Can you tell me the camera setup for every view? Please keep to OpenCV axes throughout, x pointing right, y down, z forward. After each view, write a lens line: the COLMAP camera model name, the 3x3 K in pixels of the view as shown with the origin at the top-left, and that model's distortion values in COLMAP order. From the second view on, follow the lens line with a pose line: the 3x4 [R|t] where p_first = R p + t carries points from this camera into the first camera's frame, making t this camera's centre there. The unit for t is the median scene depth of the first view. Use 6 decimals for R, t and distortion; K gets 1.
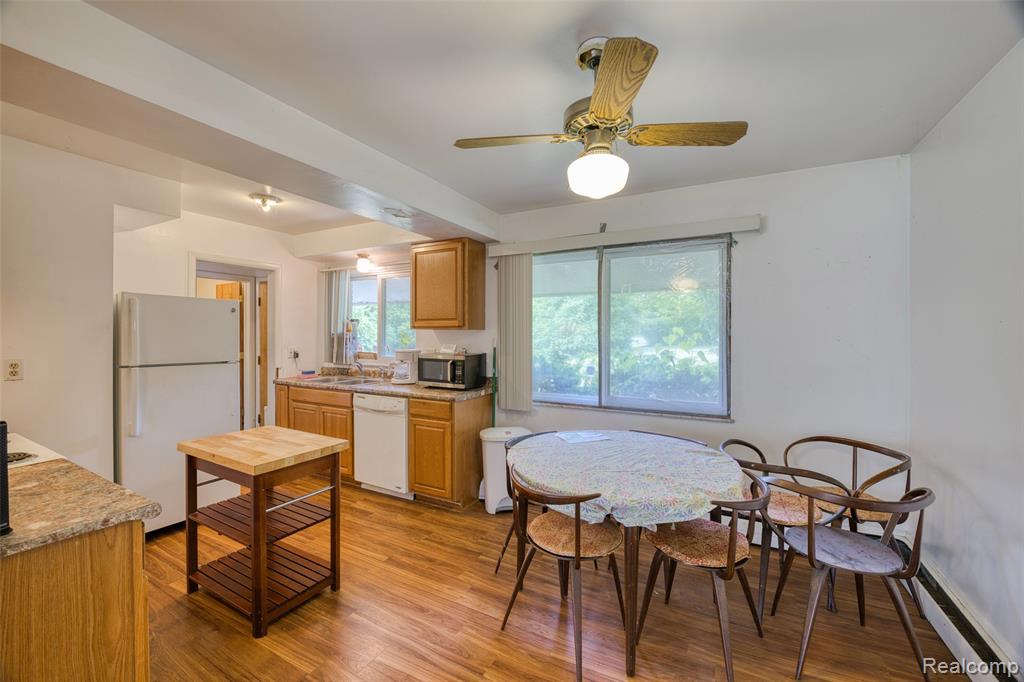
lens RADIAL K [[426.8, 0, 499.5], [0, 426.8, 338.8], [0, 0, 1]] dist [-0.023888, 0.000254]
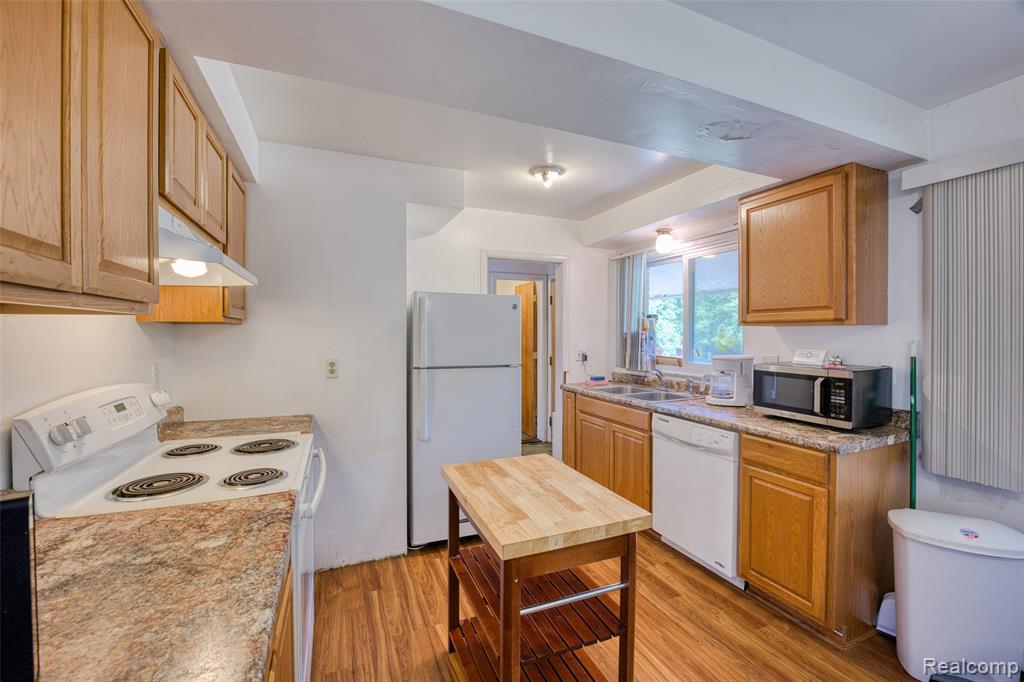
lens RADIAL K [[426.8, 0, 499.5], [0, 426.8, 338.8], [0, 0, 1]] dist [-0.023888, 0.000254]
pose [[0.789766, 0.003154, -0.613401, -0.107083], [-0.001930, 0.999995, 0.002657, -0.003525], [0.613406, -0.000914, 0.789767, 0.269792]]
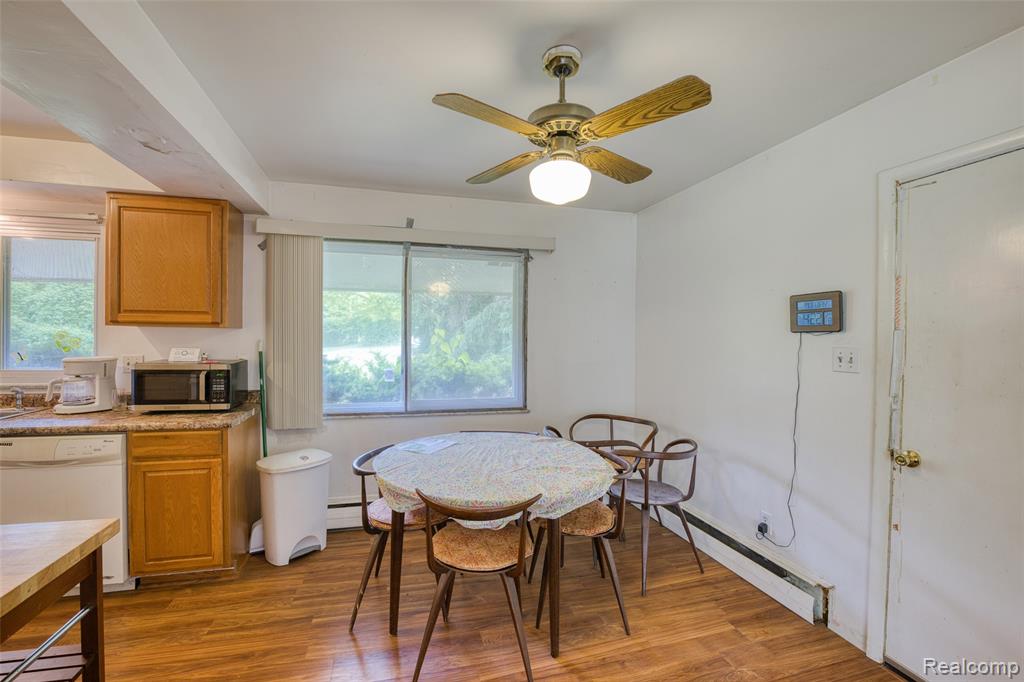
lens RADIAL K [[434.4, 0, 501.4], [0, 434.4, 344.2], [0, 0, 1]] dist [-0.023659, 0.000235]
pose [[0.714730, -0.006679, 0.699369, -0.255988], [-0.002257, 0.999927, 0.011856, -0.003300], [-0.699397, -0.010052, 0.714663, 0.149933]]
